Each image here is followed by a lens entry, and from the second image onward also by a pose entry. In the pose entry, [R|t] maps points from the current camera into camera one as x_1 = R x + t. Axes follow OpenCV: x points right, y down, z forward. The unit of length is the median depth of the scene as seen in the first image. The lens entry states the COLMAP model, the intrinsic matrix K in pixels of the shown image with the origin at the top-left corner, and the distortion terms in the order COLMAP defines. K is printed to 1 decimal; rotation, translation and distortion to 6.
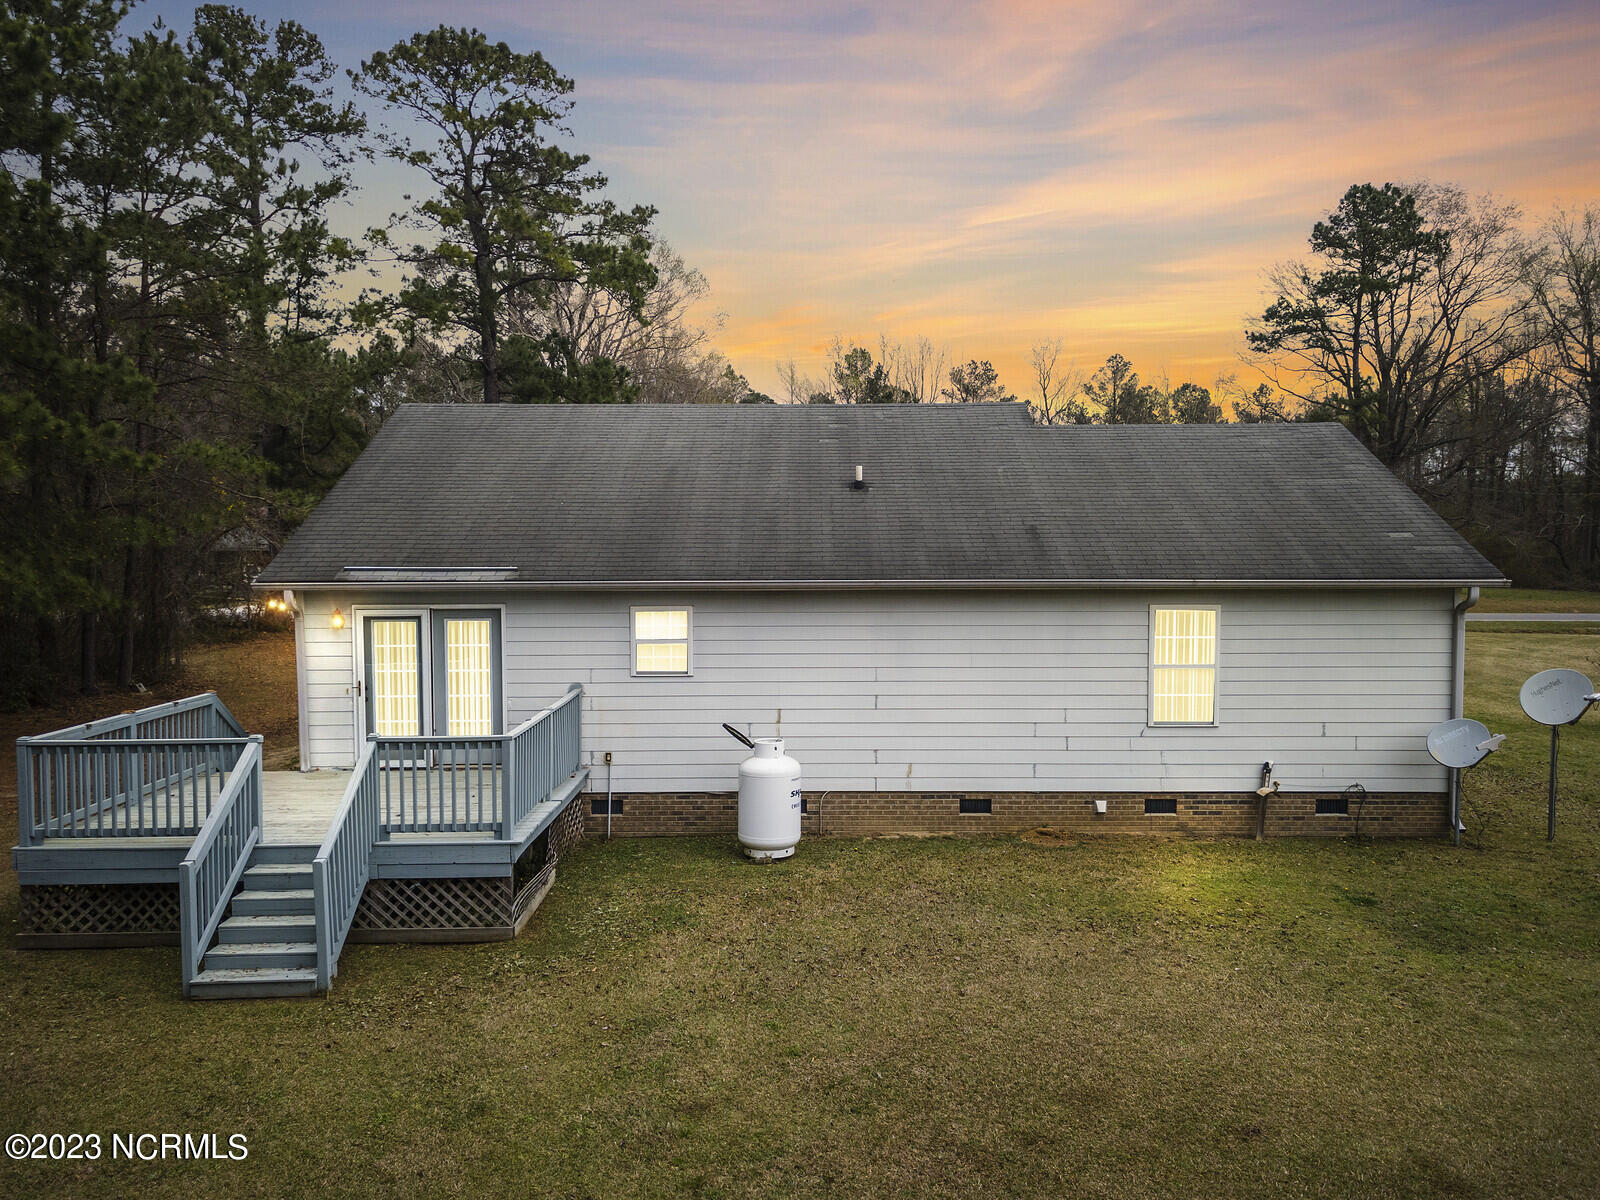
lens RADIAL K [[1190.6, 0, 808.7], [0, 1190.6, 620.8], [0, 0, 1]] dist [0.034842, 0.004030]
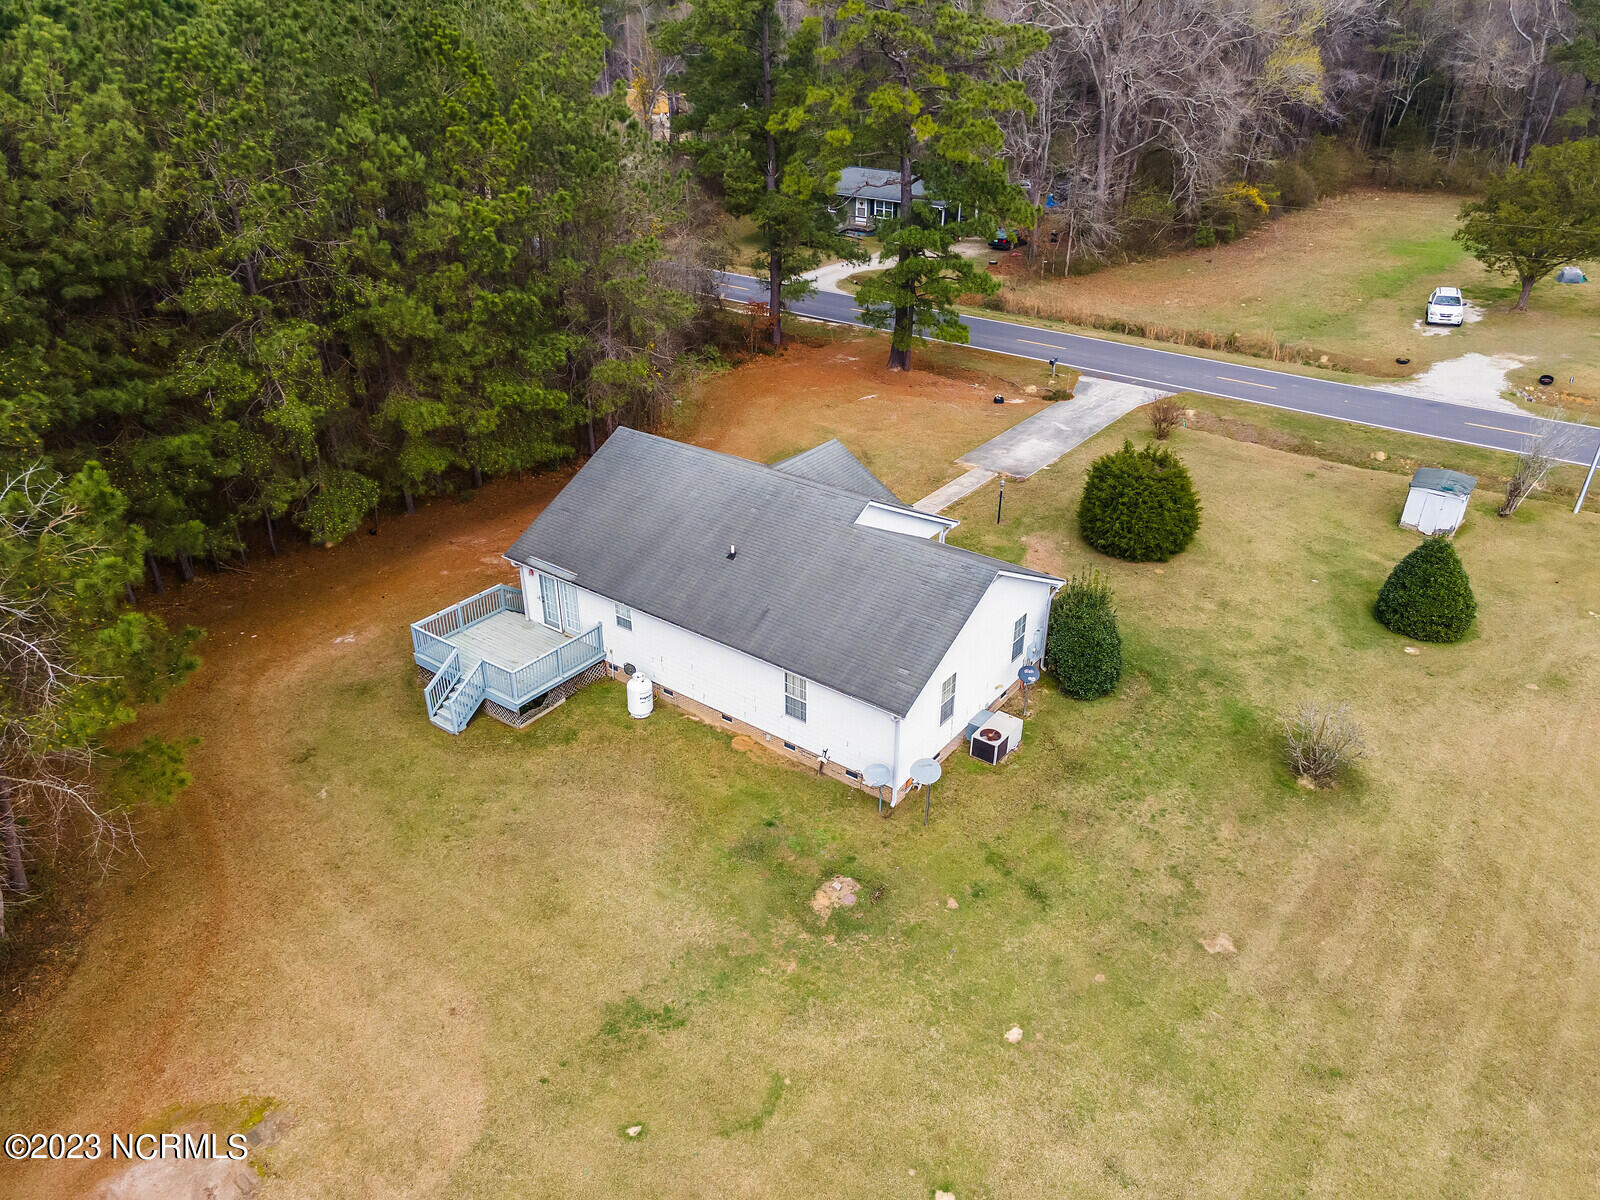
lens RADIAL K [[1154.5, 0, 809.8], [0, 1154.5, 606.2], [0, 0, 1]] dist [0.034843, 0.022536]
pose [[0.802548, 0.296138, -0.517899, 1.800938], [-0.050735, 0.898836, 0.435339, -1.352442], [0.594427, -0.323104, 0.736383, -0.645972]]
